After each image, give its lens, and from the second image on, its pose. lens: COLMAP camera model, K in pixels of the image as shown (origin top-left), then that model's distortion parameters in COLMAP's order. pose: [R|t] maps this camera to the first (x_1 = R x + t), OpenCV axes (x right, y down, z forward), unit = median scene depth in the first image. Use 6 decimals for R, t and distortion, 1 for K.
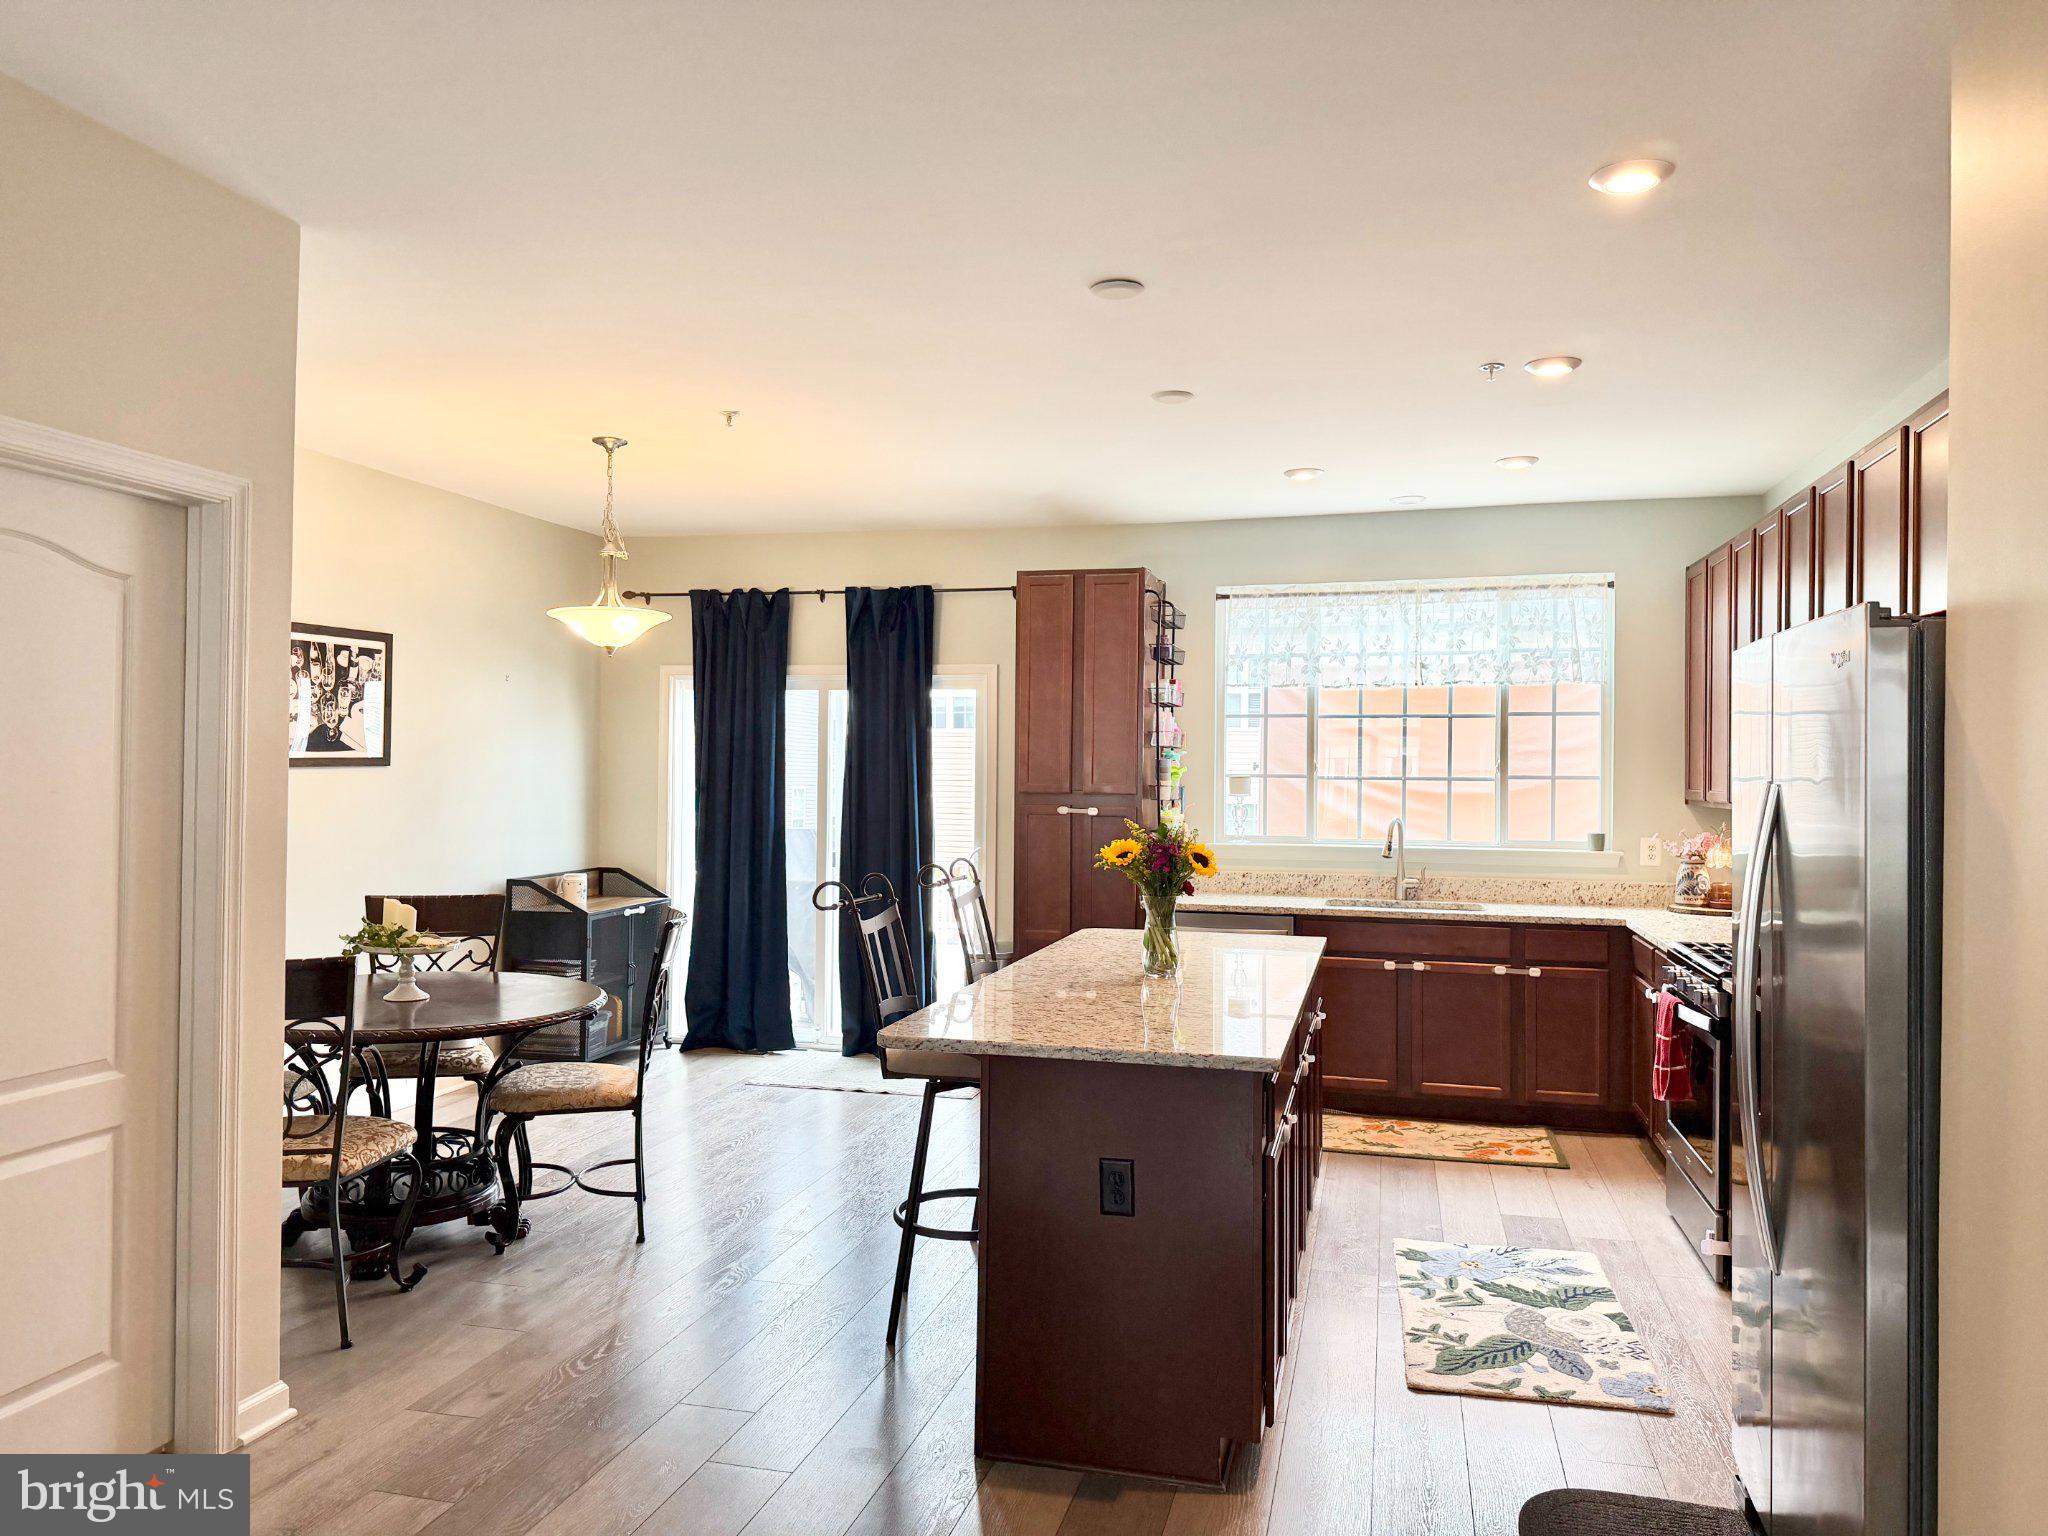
lens RADIAL K [[1429.7, 0, 1024.0], [0, 1429.7, 768.0], [0, 0, 1]] dist [0.173297, -0.343001]
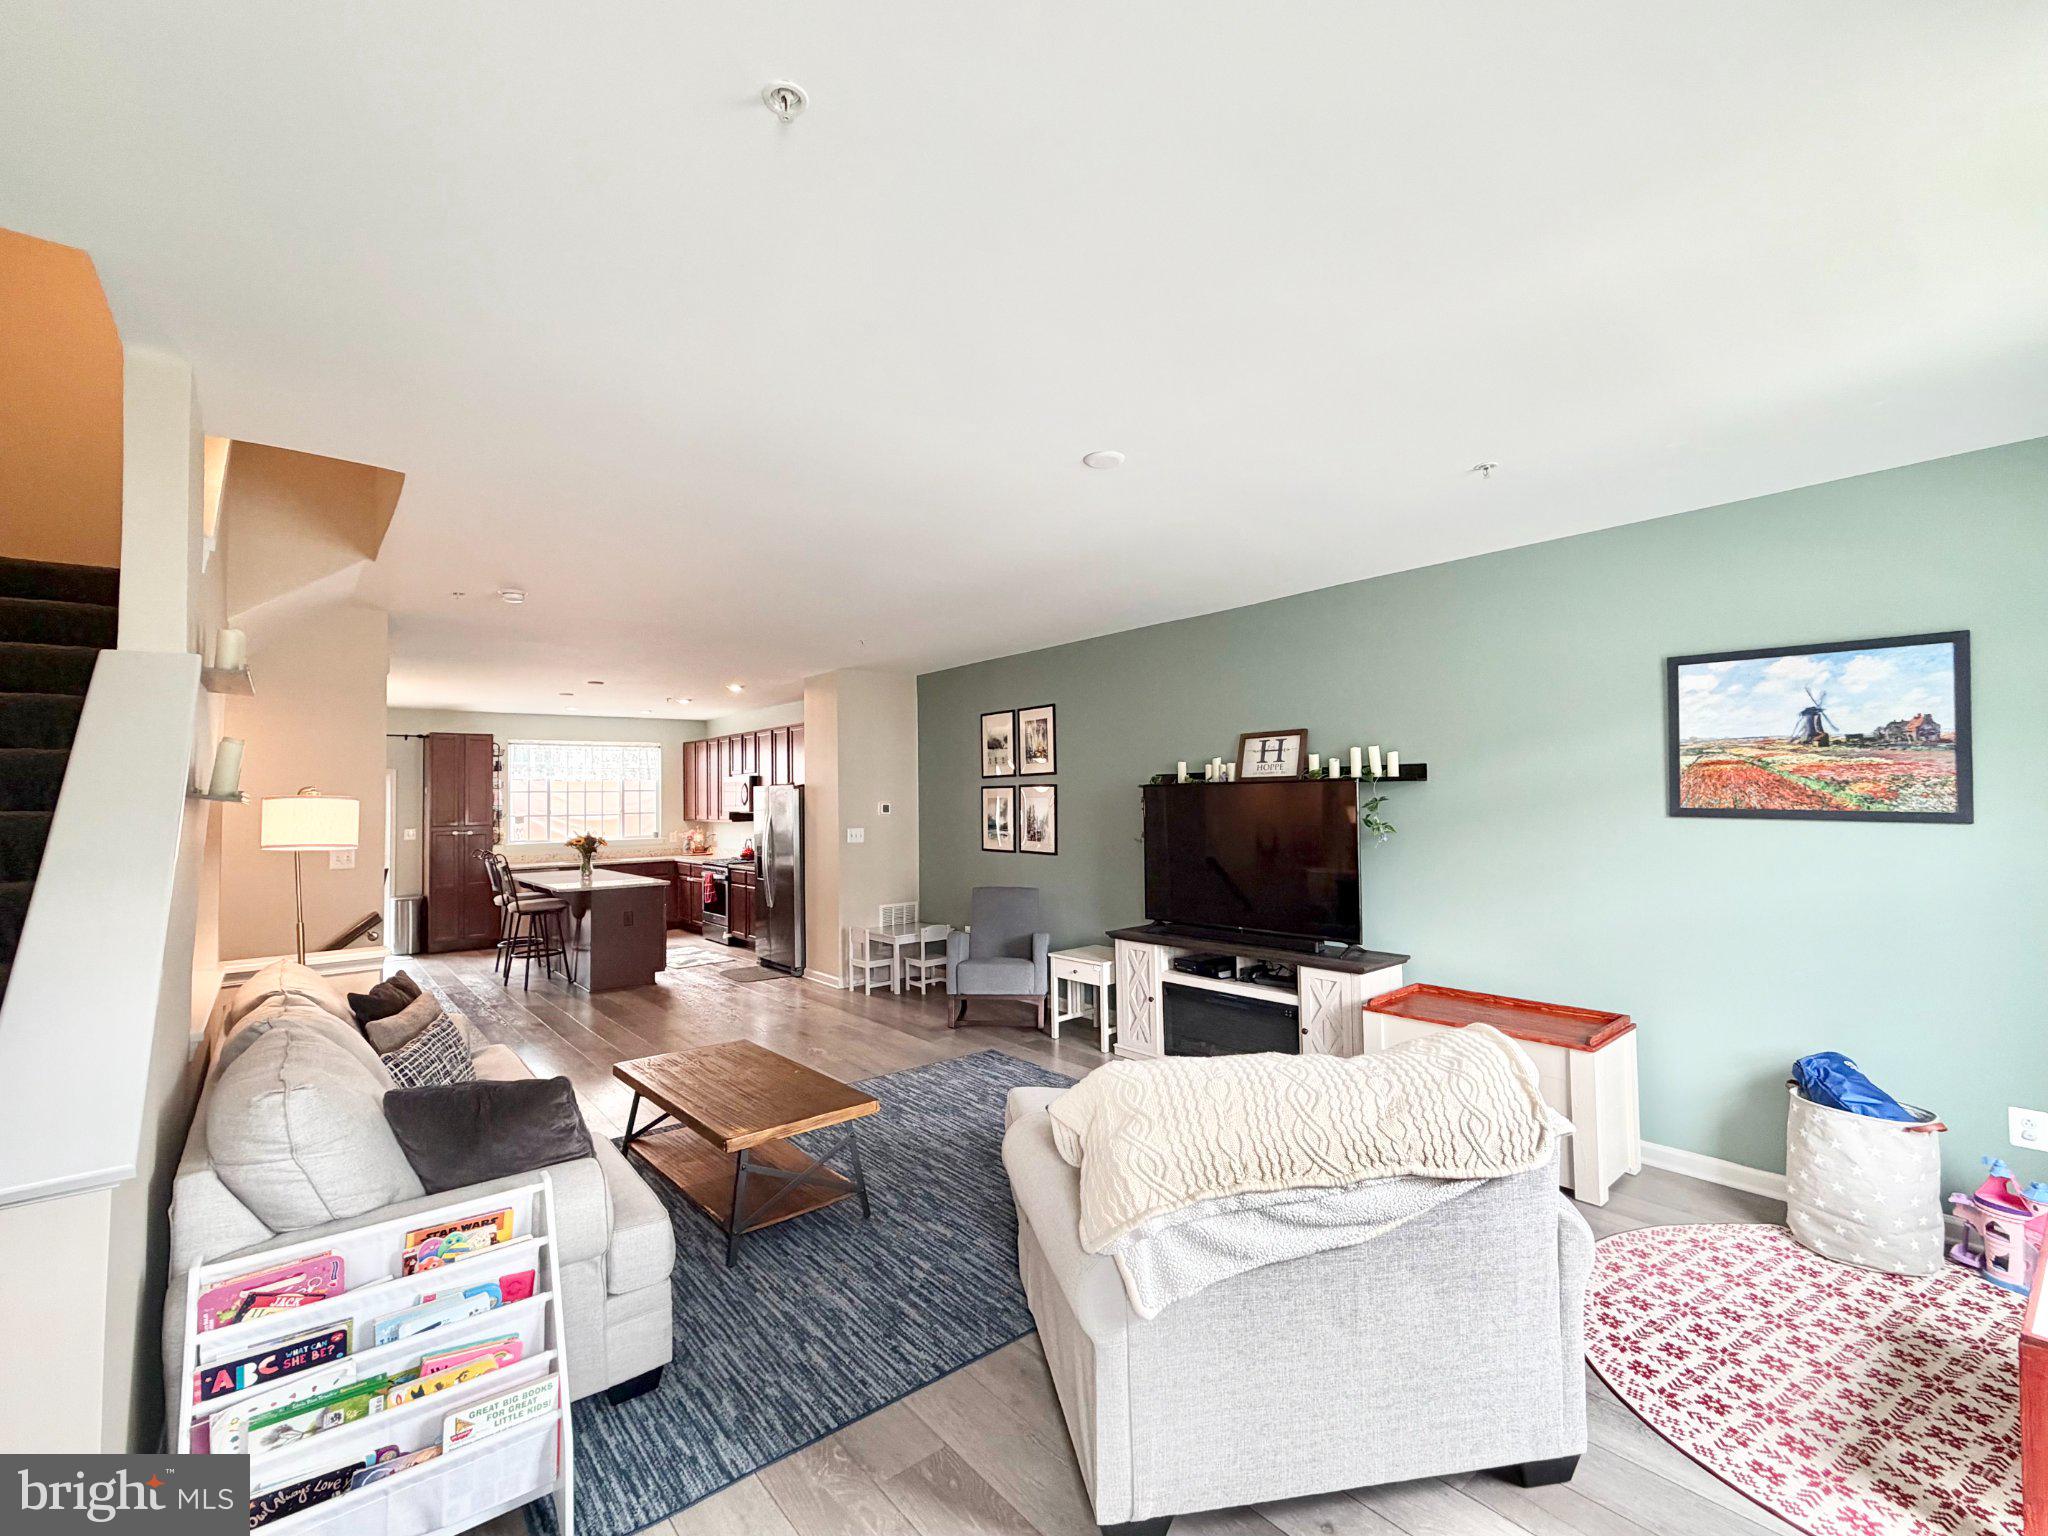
lens RADIAL K [[889.8, 0, 1022.2], [0, 889.8, 767.8], [0, 0, 1]] dist [-0.000161, -0.000004]
pose [[0.588972, 0.010871, 0.808081, -0.601367], [0.019029, 0.999446, -0.027315, -0.020327], [-0.807930, 0.031465, 0.588438, -0.629082]]
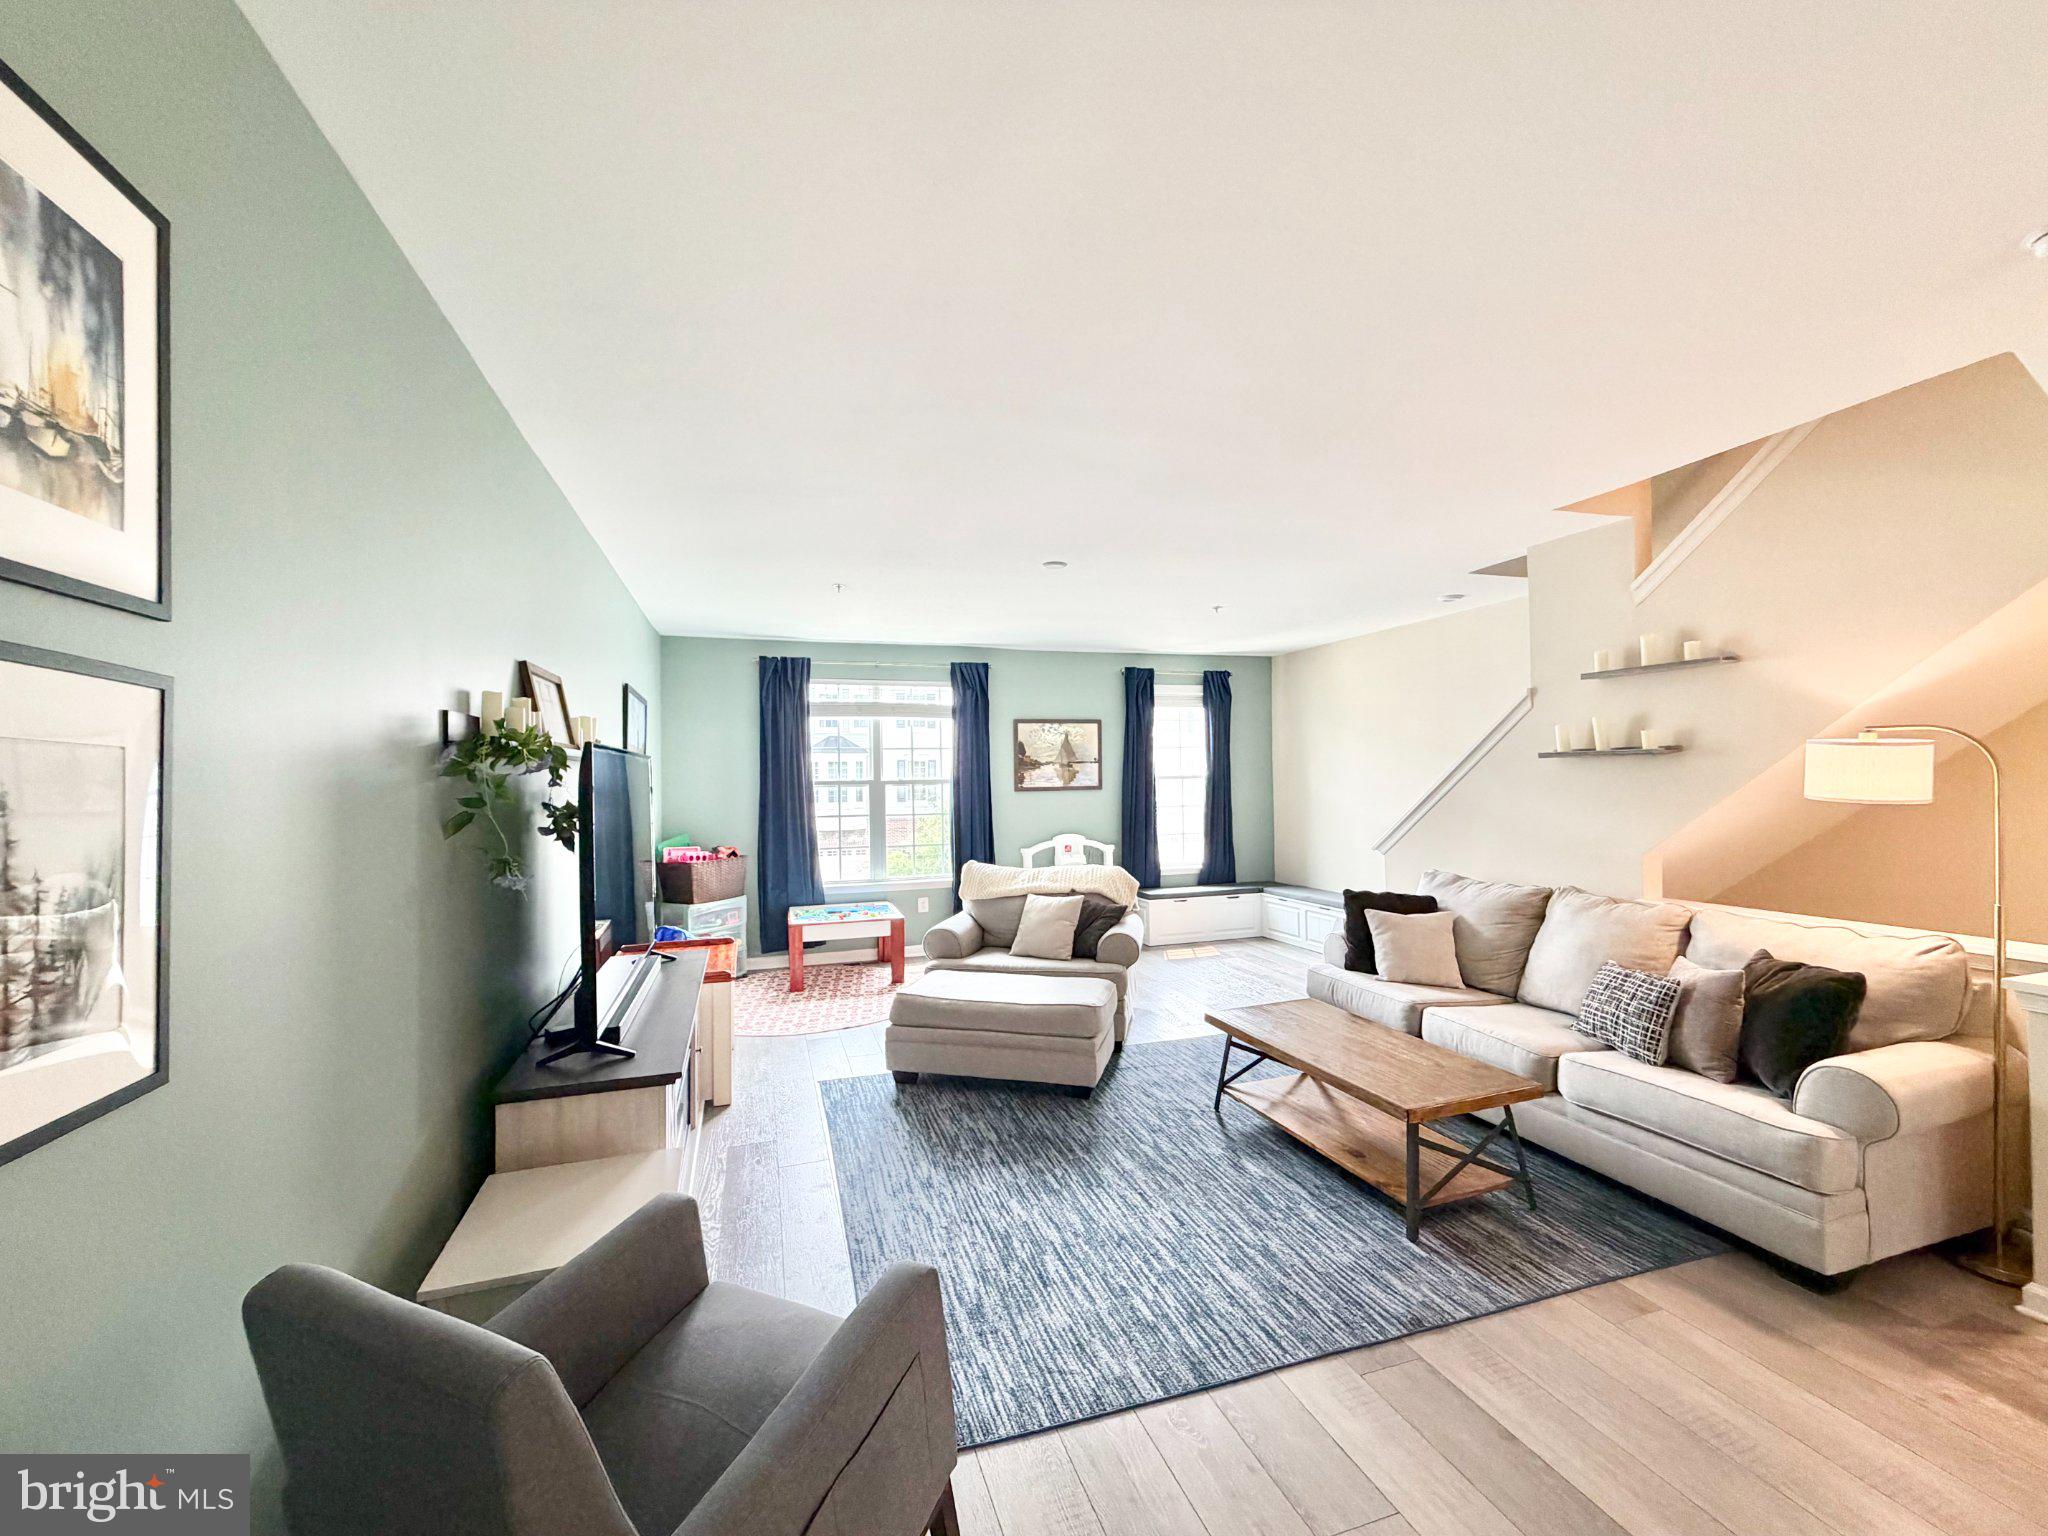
lens RADIAL K [[817.2, 0, 1018.1], [0, 817.2, 767.0], [0, 0, 1]] dist [-0.000948, -0.000296]
pose [[-0.847732, -0.003687, -0.530411, 0.160354], [0.008743, 0.999743, -0.020923, -0.005803], [0.530352, -0.022374, -0.847482, 0.143466]]
